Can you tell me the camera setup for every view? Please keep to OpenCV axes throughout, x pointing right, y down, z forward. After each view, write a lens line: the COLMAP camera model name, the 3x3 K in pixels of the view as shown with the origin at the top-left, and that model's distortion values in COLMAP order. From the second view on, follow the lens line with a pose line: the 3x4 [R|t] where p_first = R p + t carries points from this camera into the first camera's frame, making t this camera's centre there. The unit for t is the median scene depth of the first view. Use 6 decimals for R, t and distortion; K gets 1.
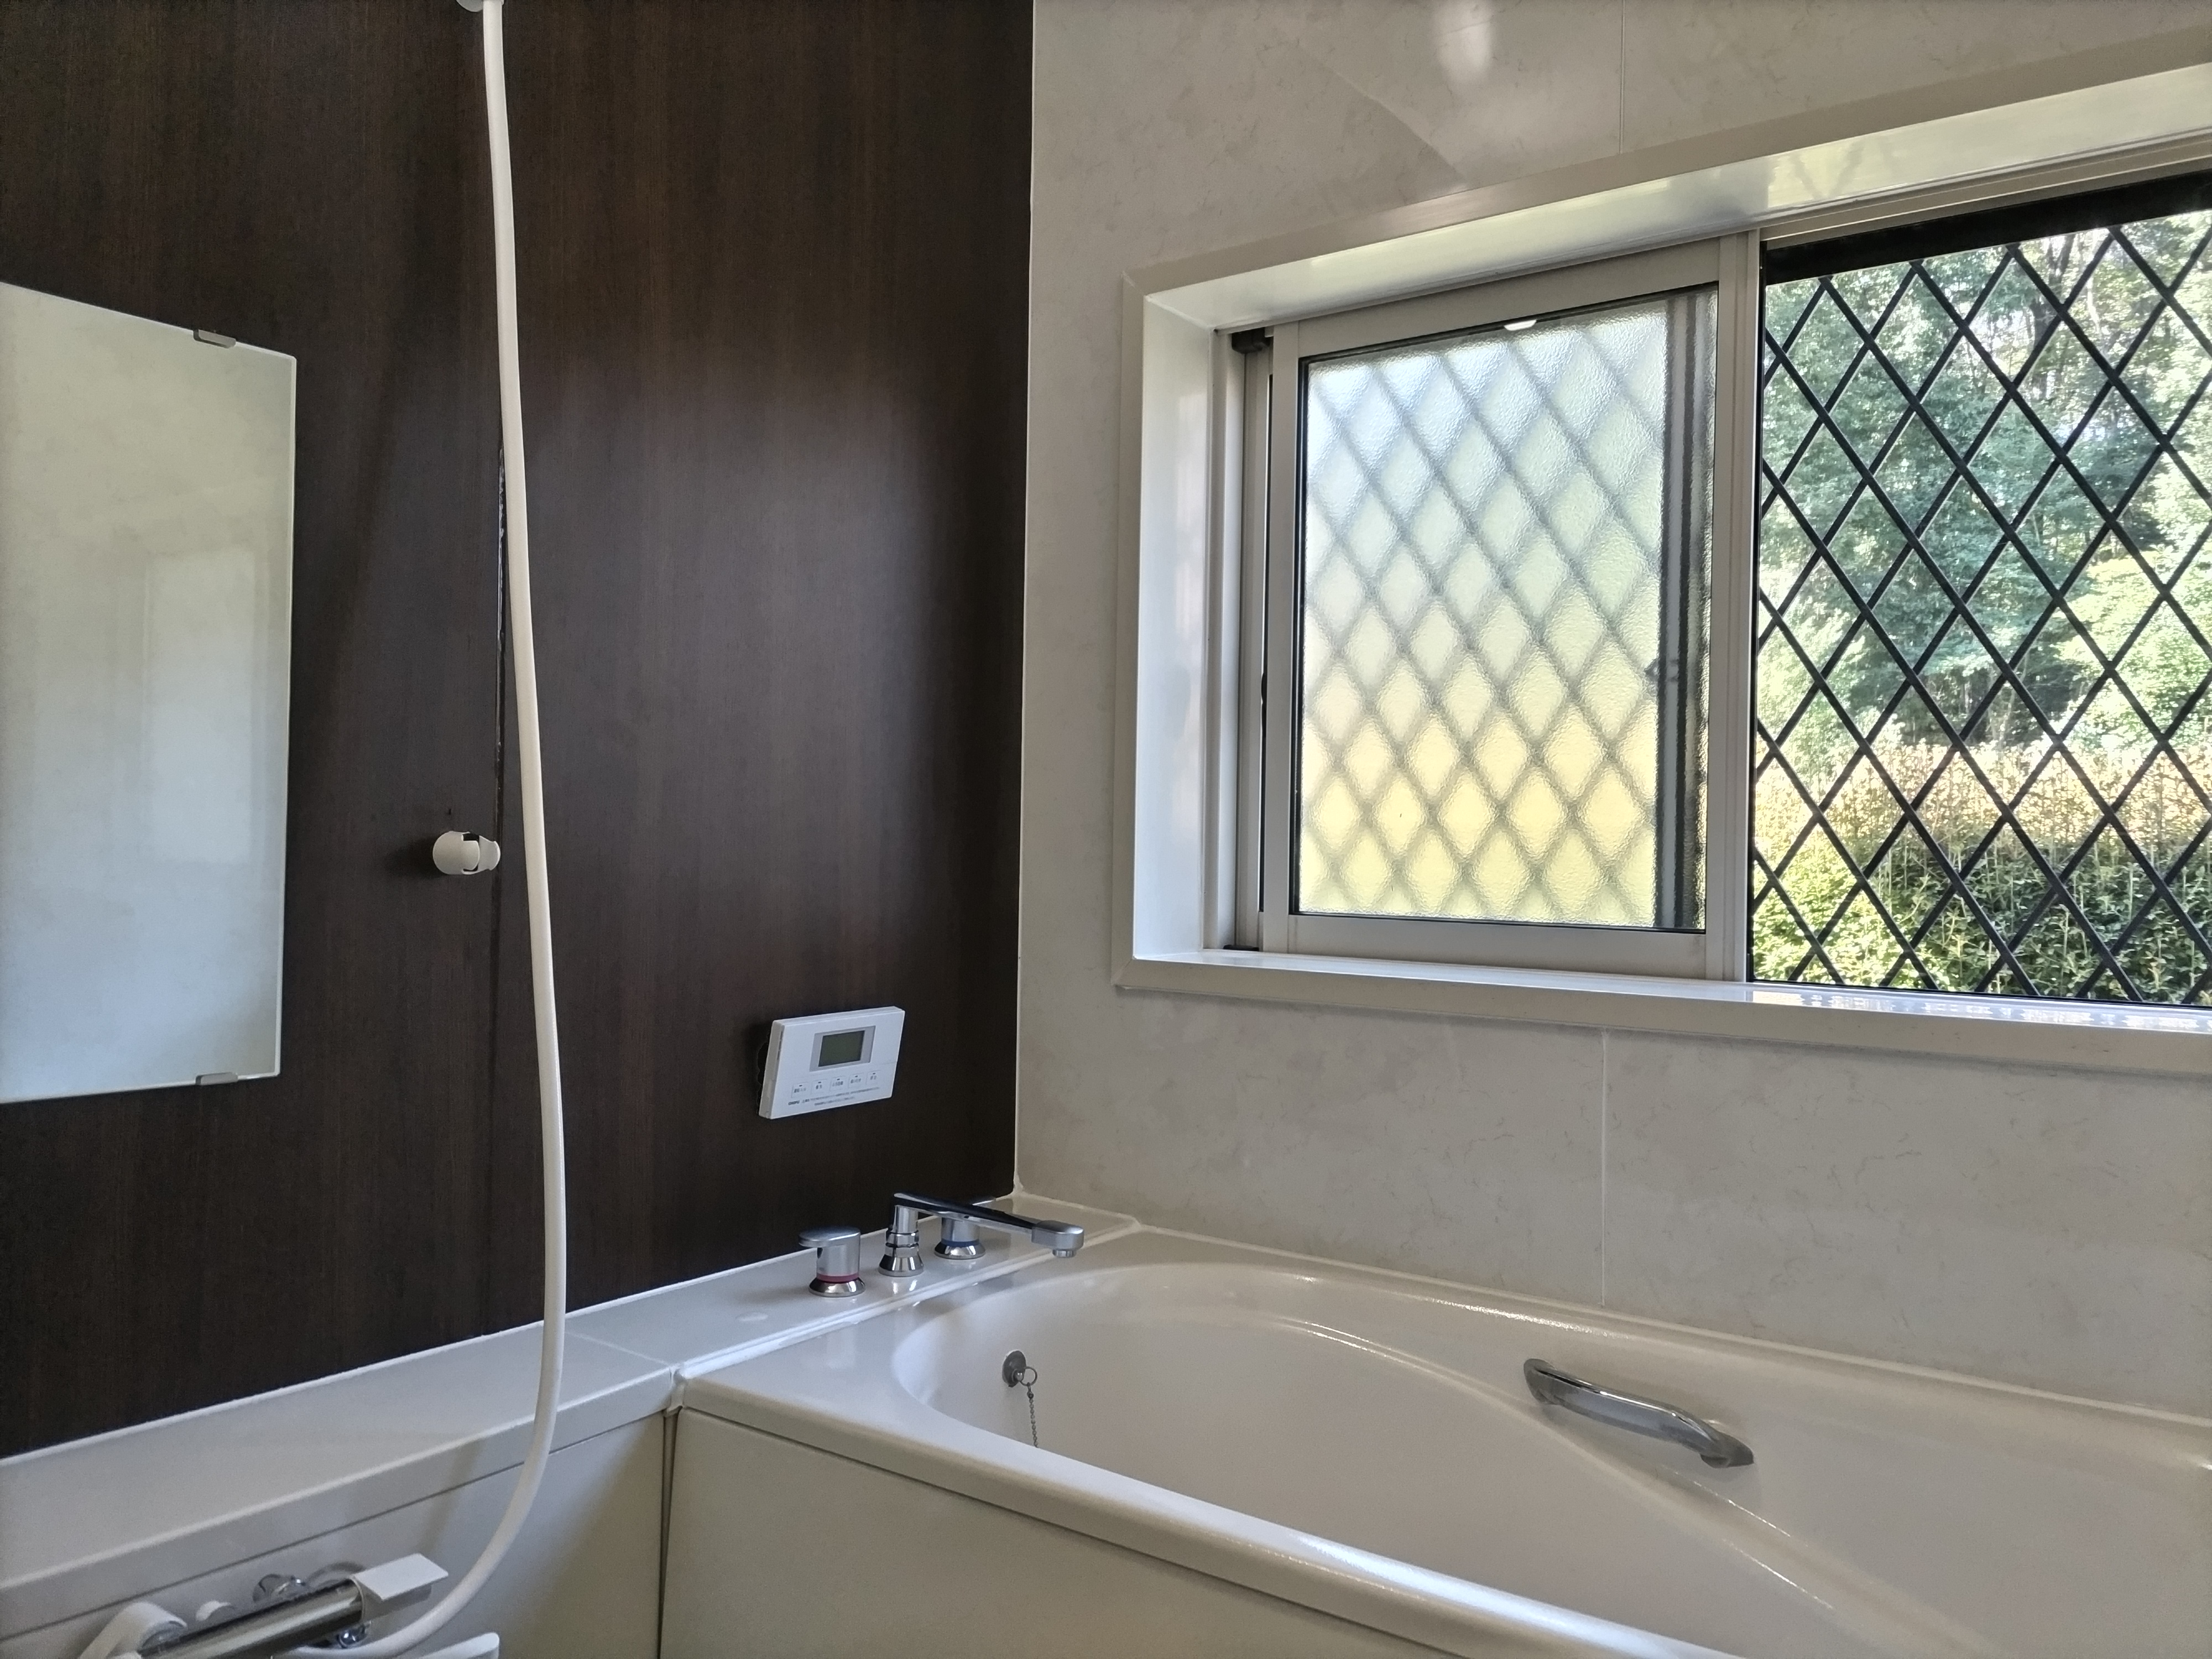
lens RADIAL K [[1681.3, 0, 1098.1], [0, 1681.3, 828.5], [0, 0, 1]] dist [0.055169, -0.066472]
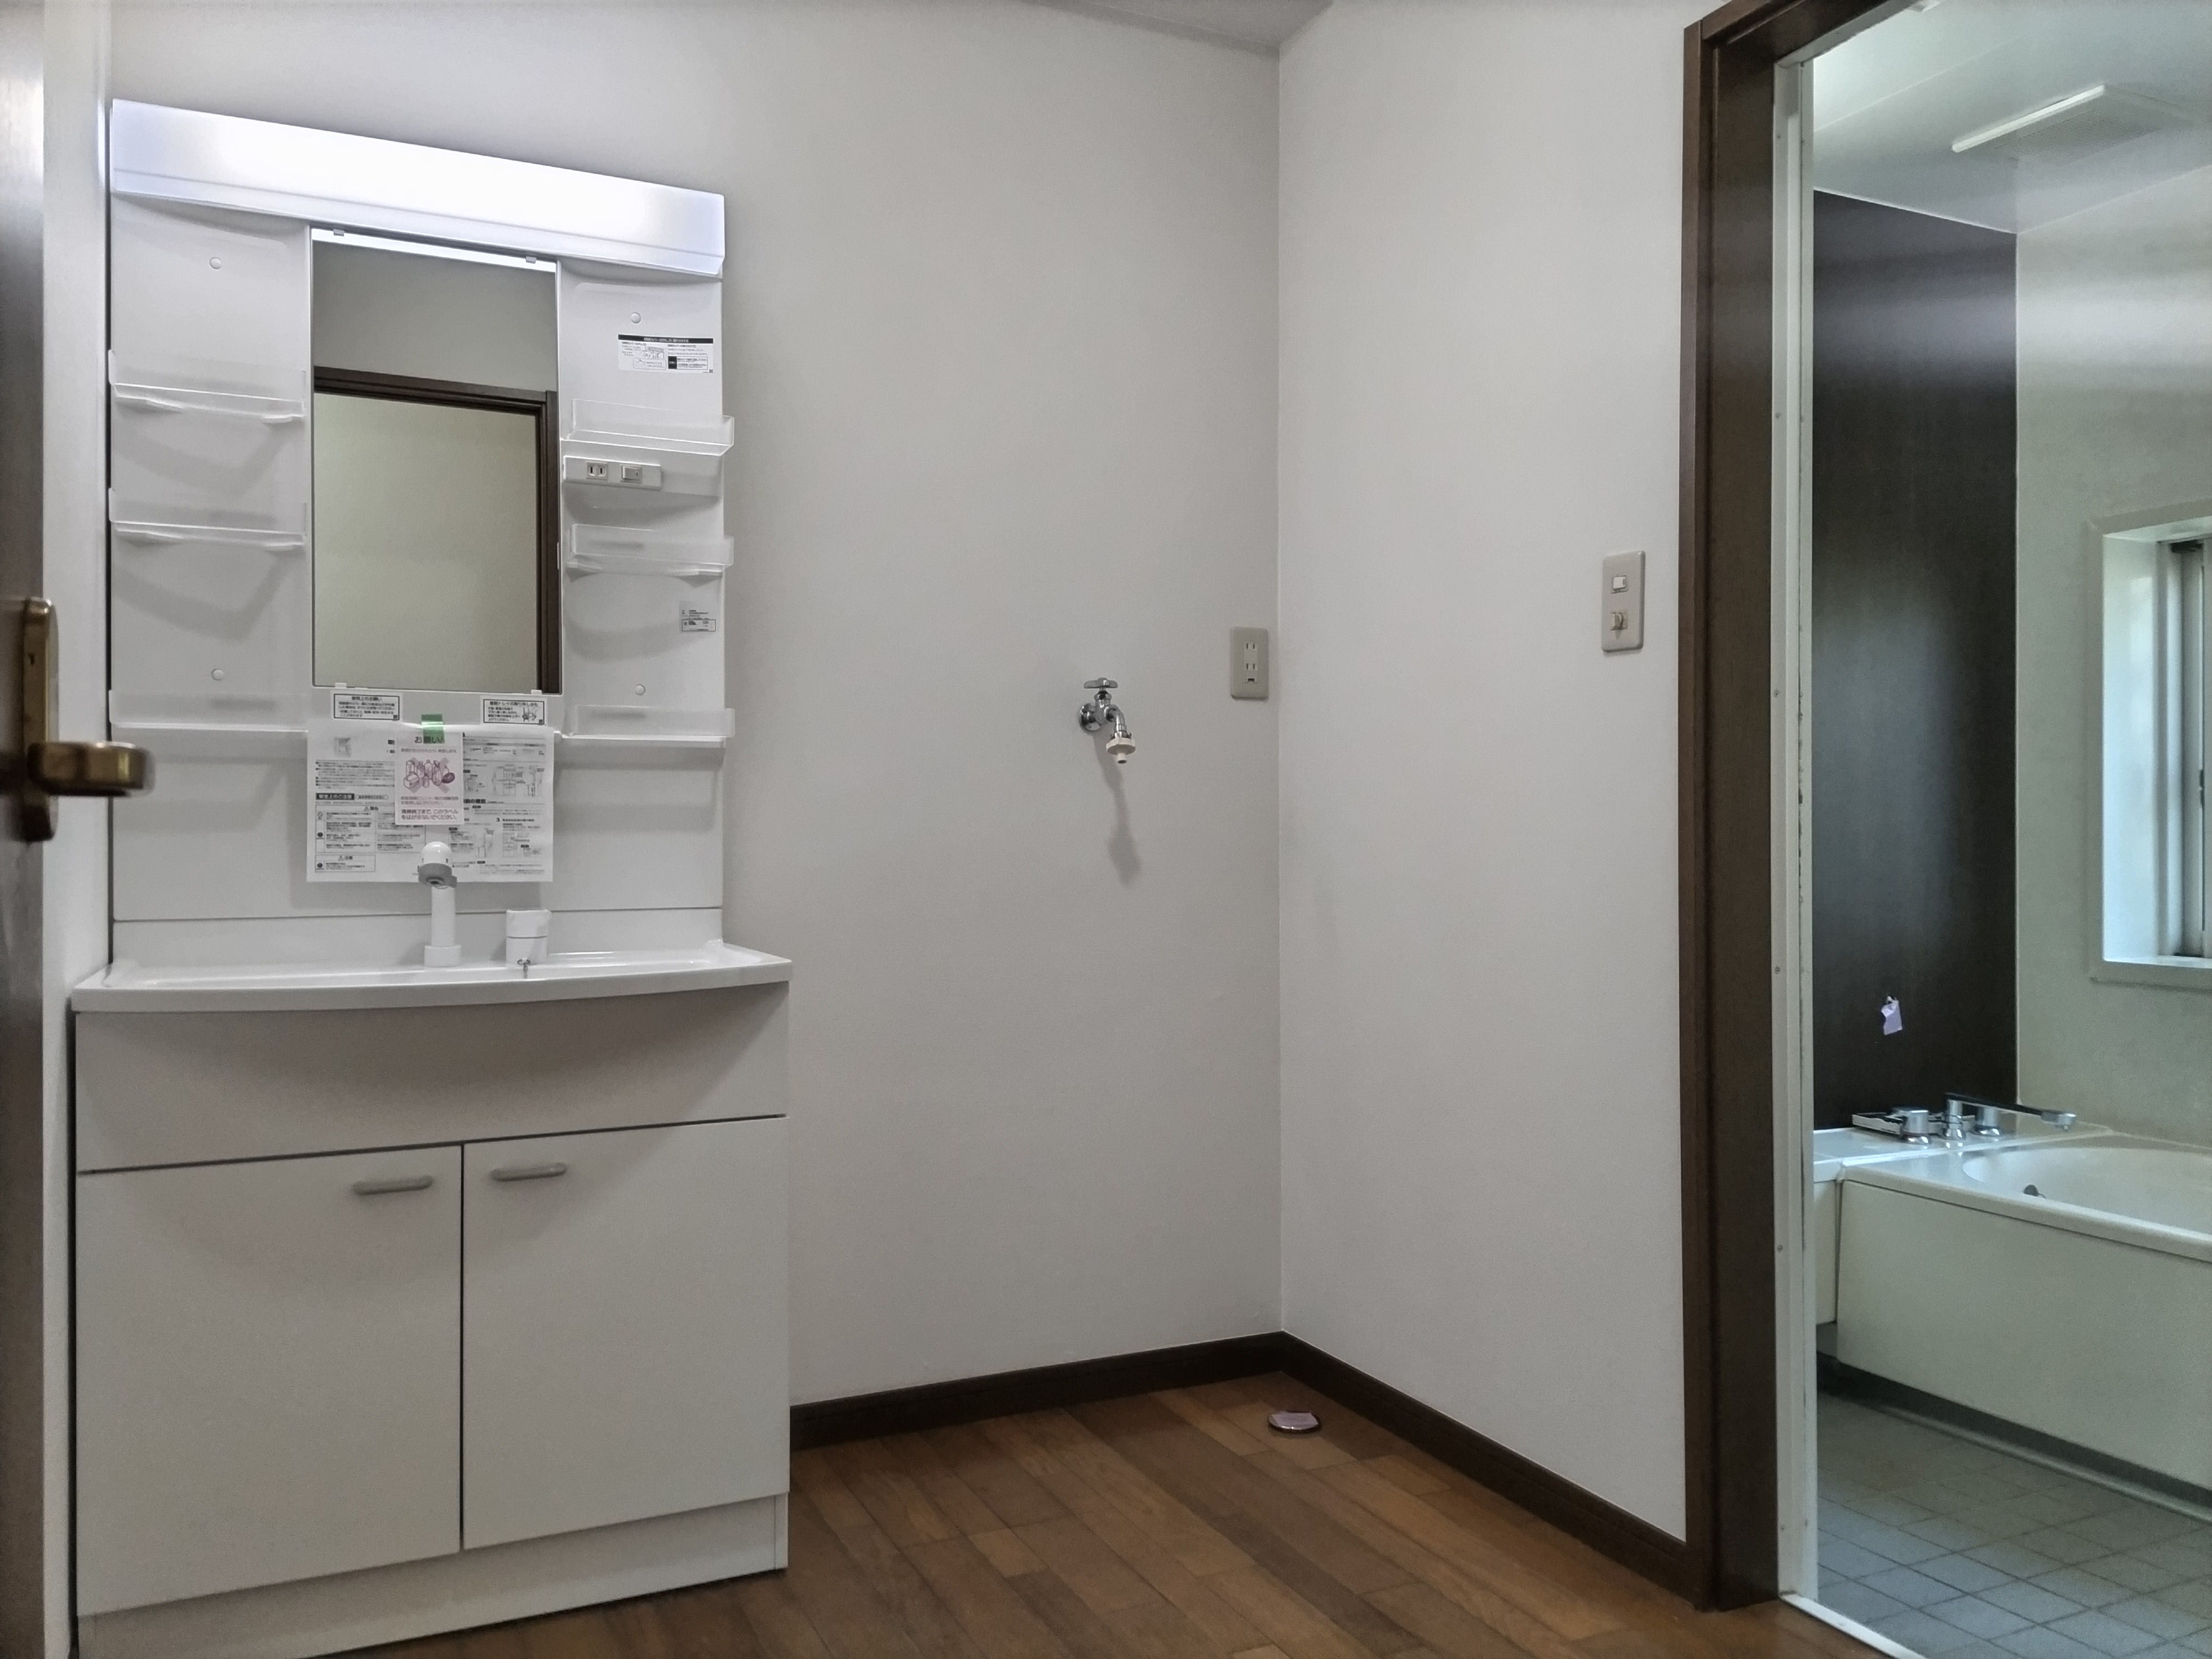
lens RADIAL K [[1681.3, 0, 1111.5], [0, 1681.3, 836.9], [0, 0, 1]] dist [0.055169, -0.066472]
pose [[0.878738, -0.017509, -0.476984, -0.032974], [0.016681, 0.999843, -0.005971, -0.041581], [0.477014, -0.002709, 0.878892, -0.804606]]
